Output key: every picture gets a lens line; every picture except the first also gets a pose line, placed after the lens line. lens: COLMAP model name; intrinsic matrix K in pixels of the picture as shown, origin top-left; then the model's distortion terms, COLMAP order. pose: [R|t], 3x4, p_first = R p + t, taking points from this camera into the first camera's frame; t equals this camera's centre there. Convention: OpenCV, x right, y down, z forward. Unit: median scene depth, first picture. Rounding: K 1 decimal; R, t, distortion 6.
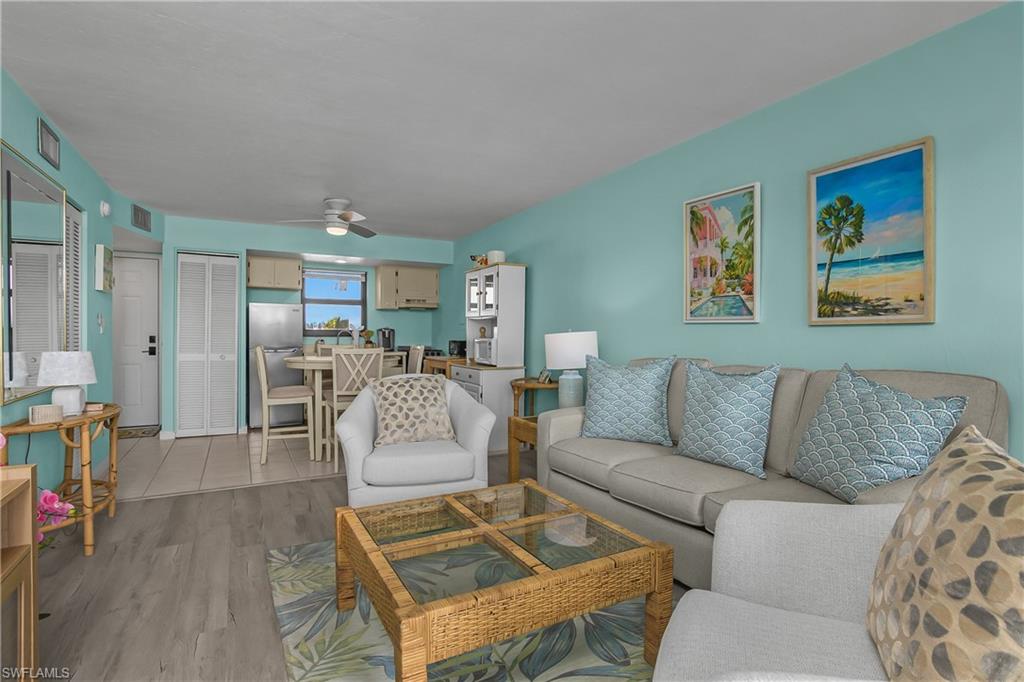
lens RADIAL K [[505.1, 0, 517.3], [0, 505.1, 348.5], [0, 0, 1]] dist [-0.021669, 0.000253]
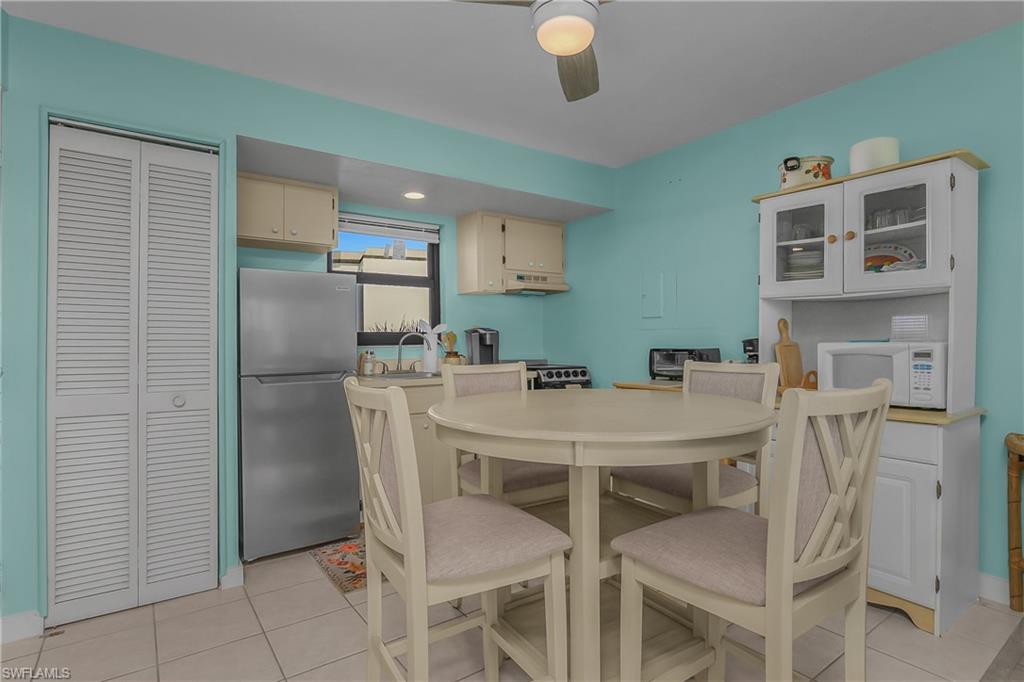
lens RADIAL K [[517.8, 0, 529.3], [0, 517.8, 341.2], [0, 0, 1]] dist [-0.030122, 0.000287]
pose [[0.990433, -0.016726, 0.136978, -0.354116], [0.020188, 0.999510, -0.023926, -0.014055], [-0.136511, 0.026462, 0.990285, 0.540457]]
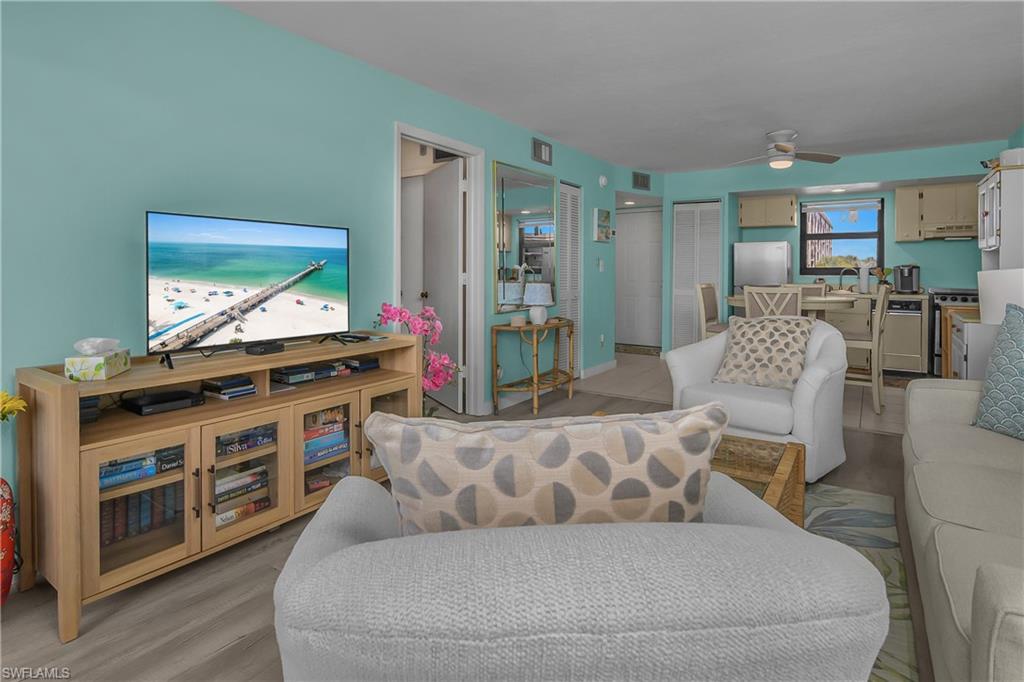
lens RADIAL K [[535.3, 0, 514.1], [0, 535.3, 267.4], [0, 0, 1]] dist [-0.002506, -0.000105]
pose [[0.454444, -0.007447, -0.890744, 0.260953], [-0.026962, 0.999392, -0.022111, -0.001058], [0.890367, 0.034064, 0.453967, 0.074103]]
